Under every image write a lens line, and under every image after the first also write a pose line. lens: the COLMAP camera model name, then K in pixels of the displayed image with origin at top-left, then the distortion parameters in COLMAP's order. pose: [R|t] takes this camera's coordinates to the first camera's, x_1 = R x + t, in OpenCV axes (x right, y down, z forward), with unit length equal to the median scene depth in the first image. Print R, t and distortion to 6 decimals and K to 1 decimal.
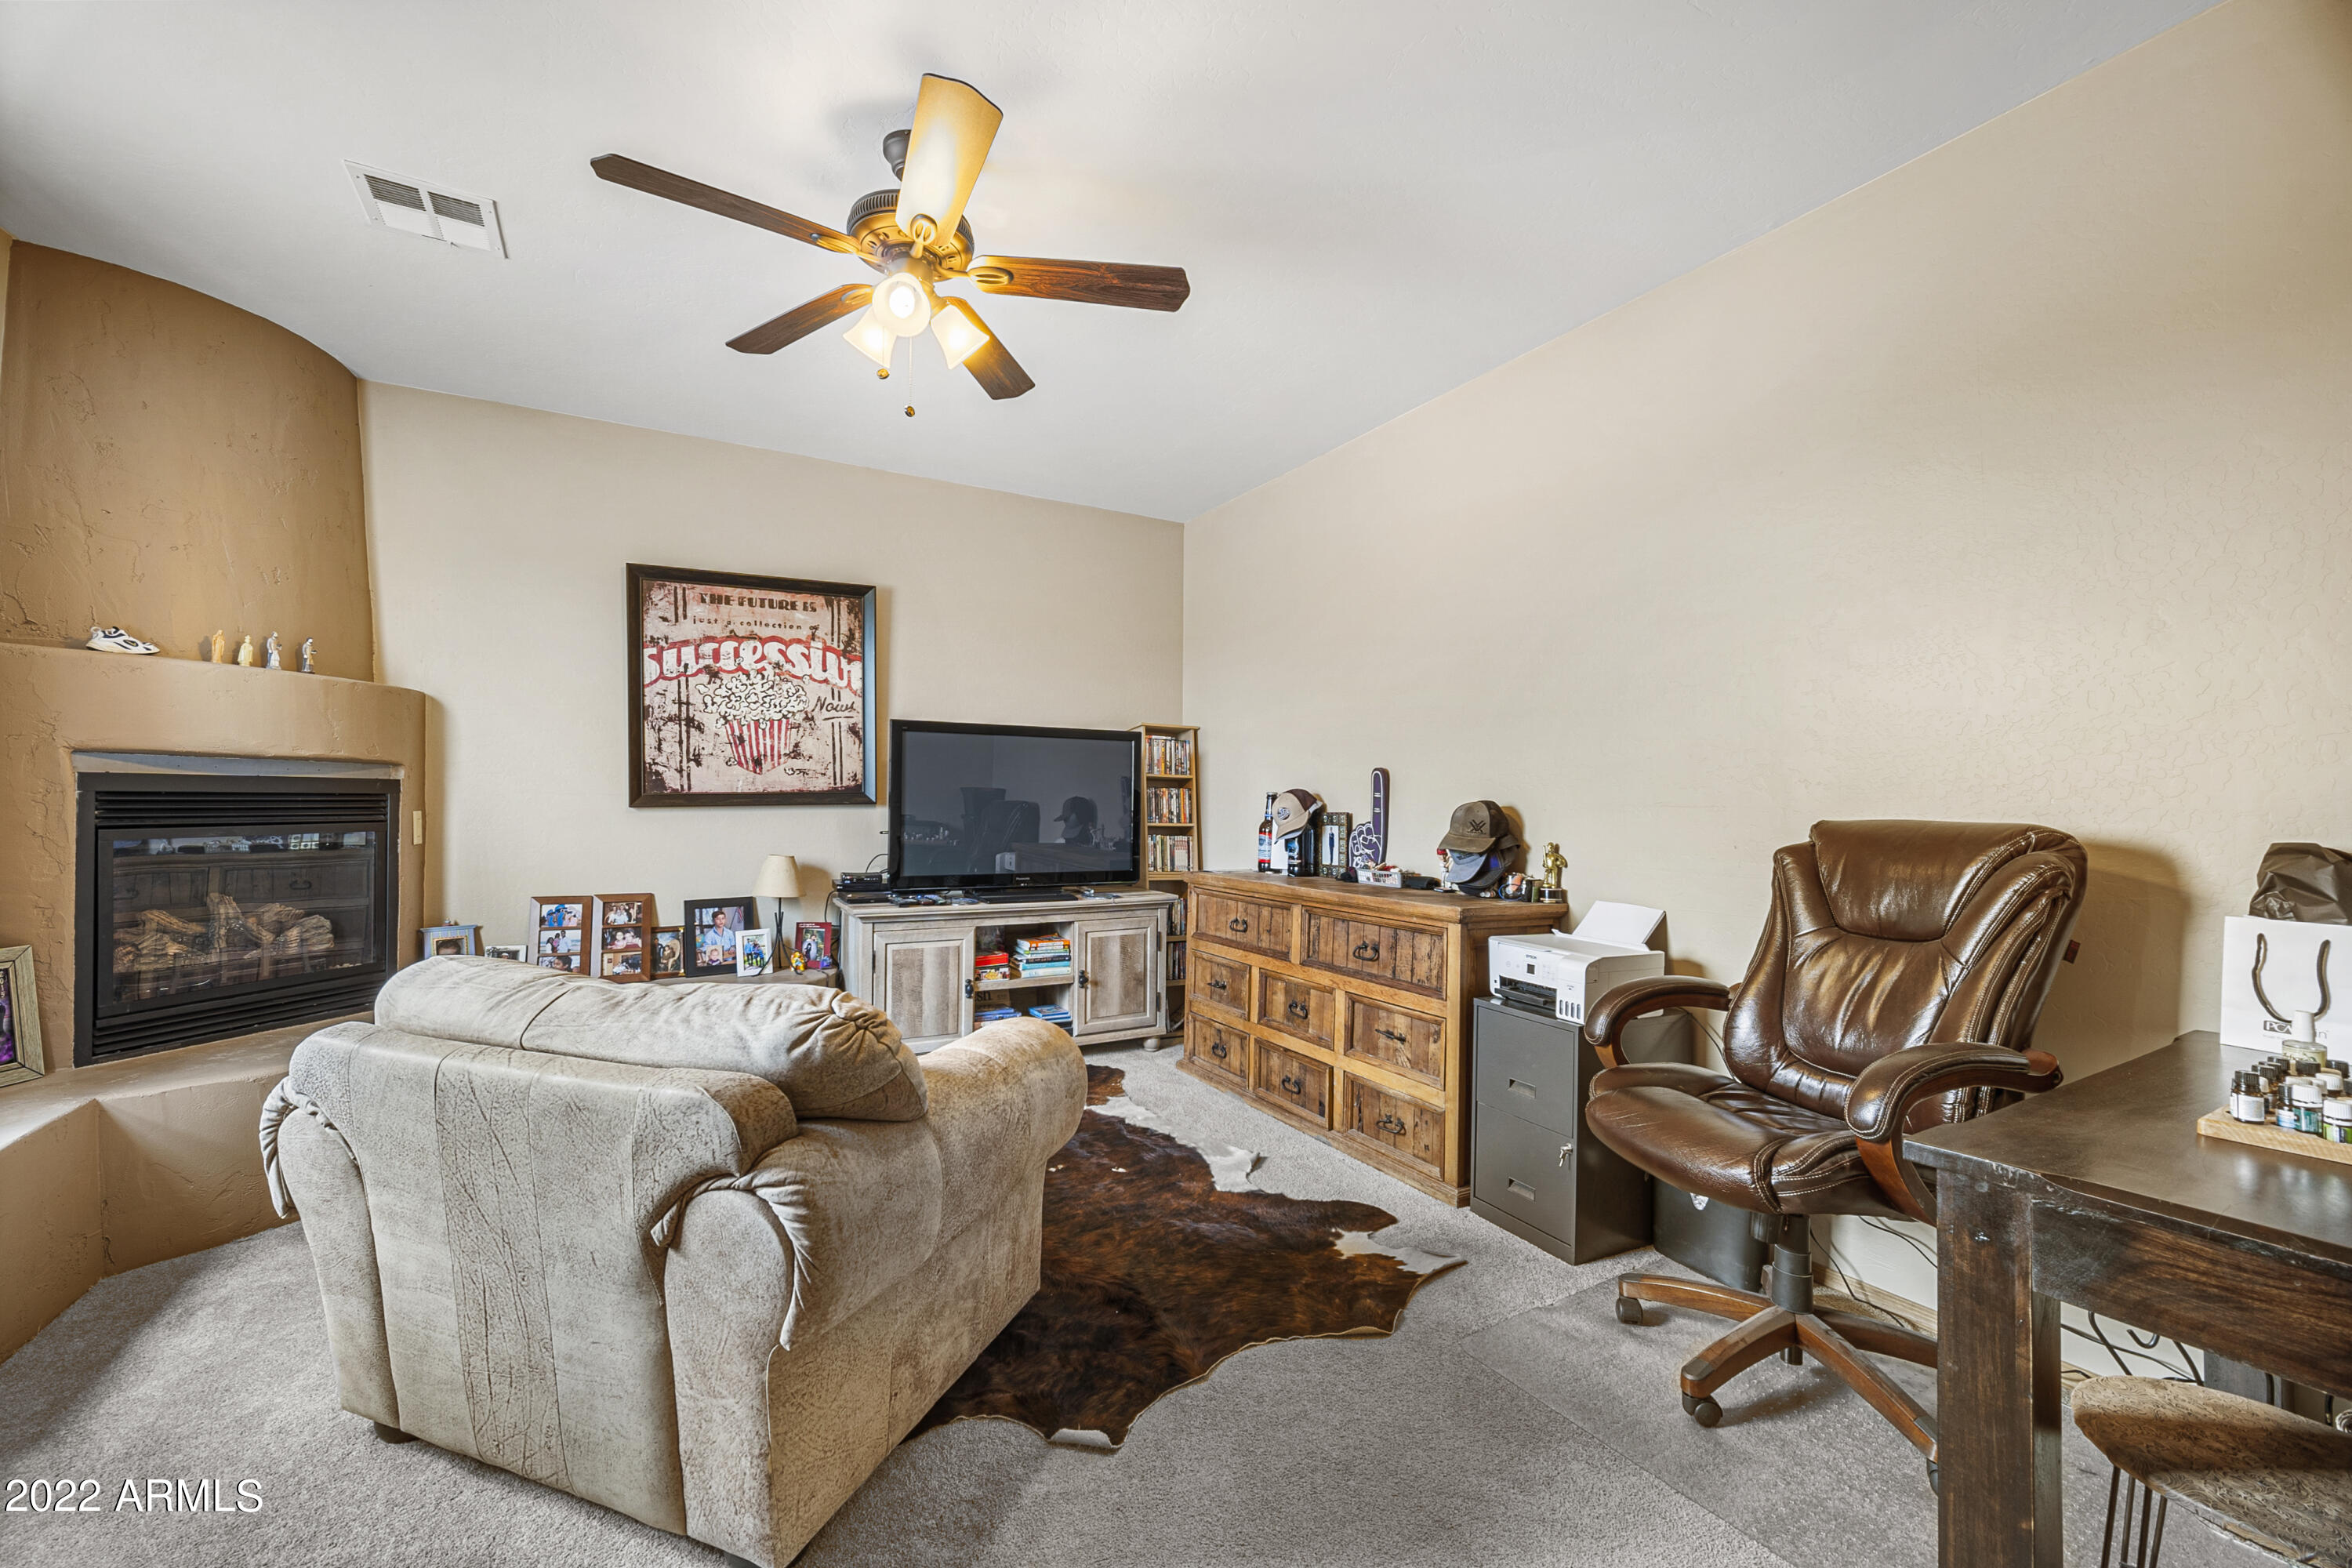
lens RADIAL K [[941.0, 0, 1159.3], [0, 941.0, 788.0], [0, 0, 1]] dist [0.002599, -0.002370]
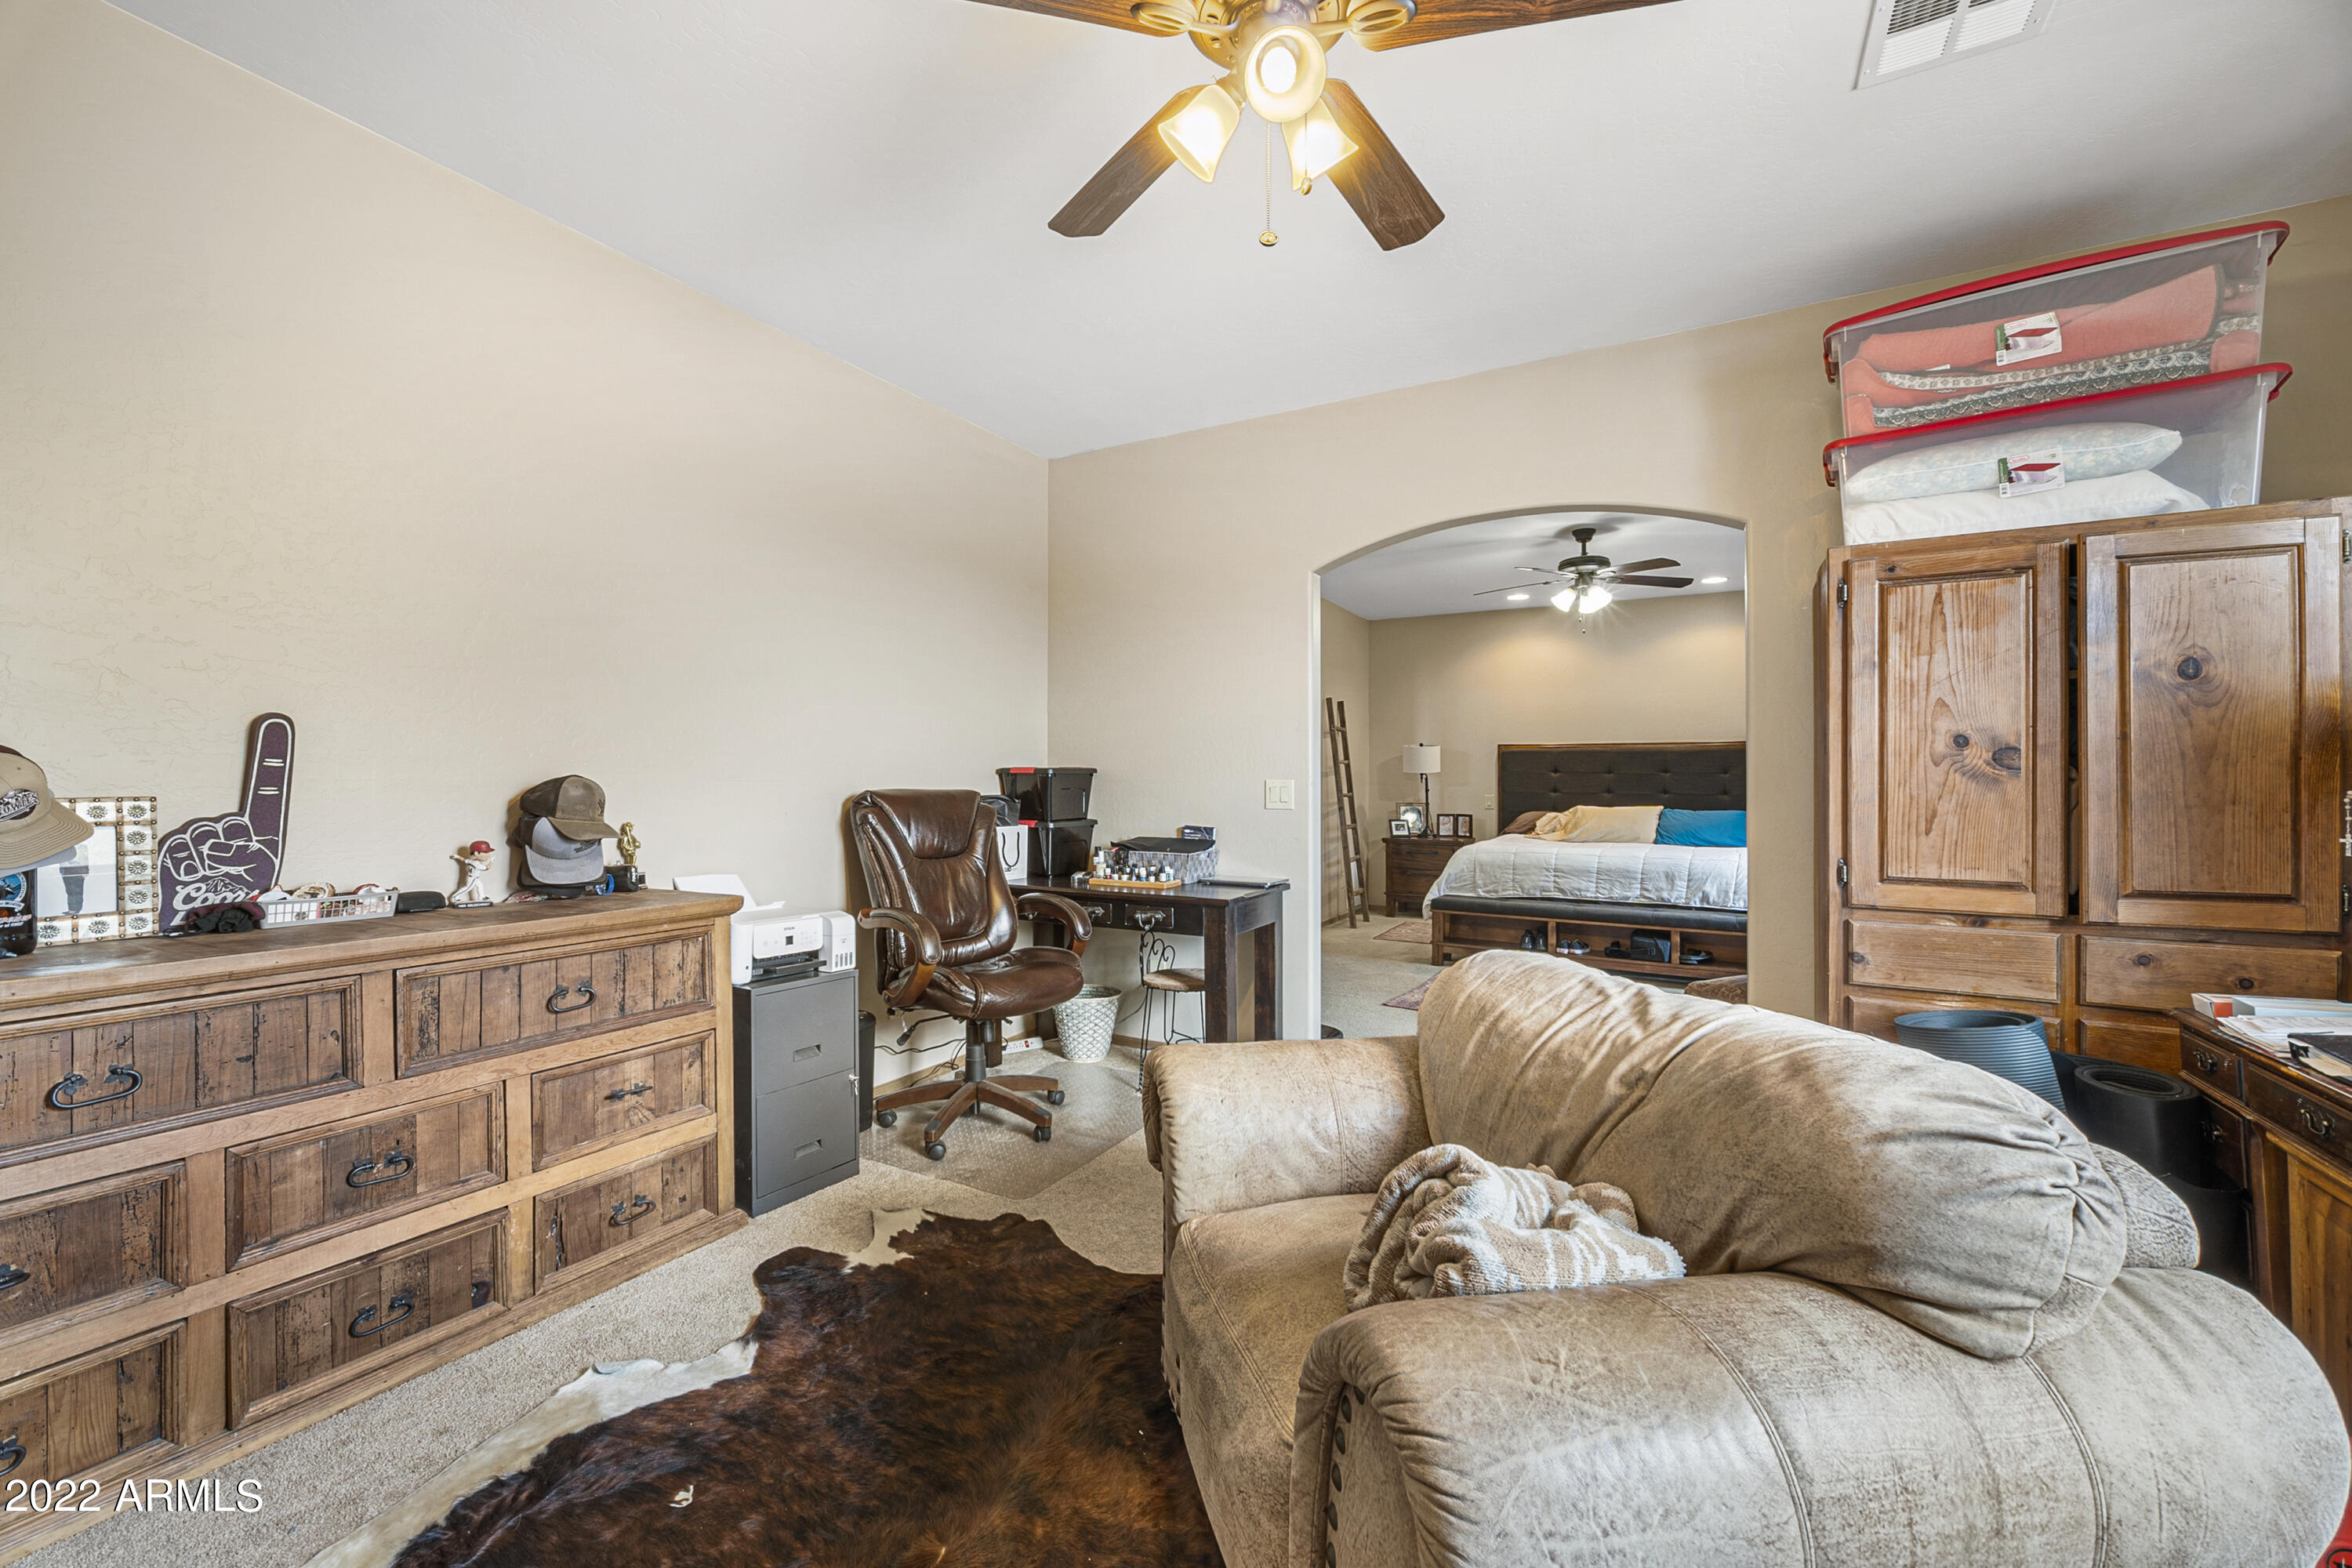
lens RADIAL K [[941.0, 0, 1162.2], [0, 941.0, 781.8], [0, 0, 1]] dist [0.002599, -0.002370]
pose [[-0.493872, -0.015409, 0.869398, -0.606718], [-0.022736, 0.999730, 0.004803, 0.004878], [-0.869237, -0.017395, -0.494089, 1.011866]]
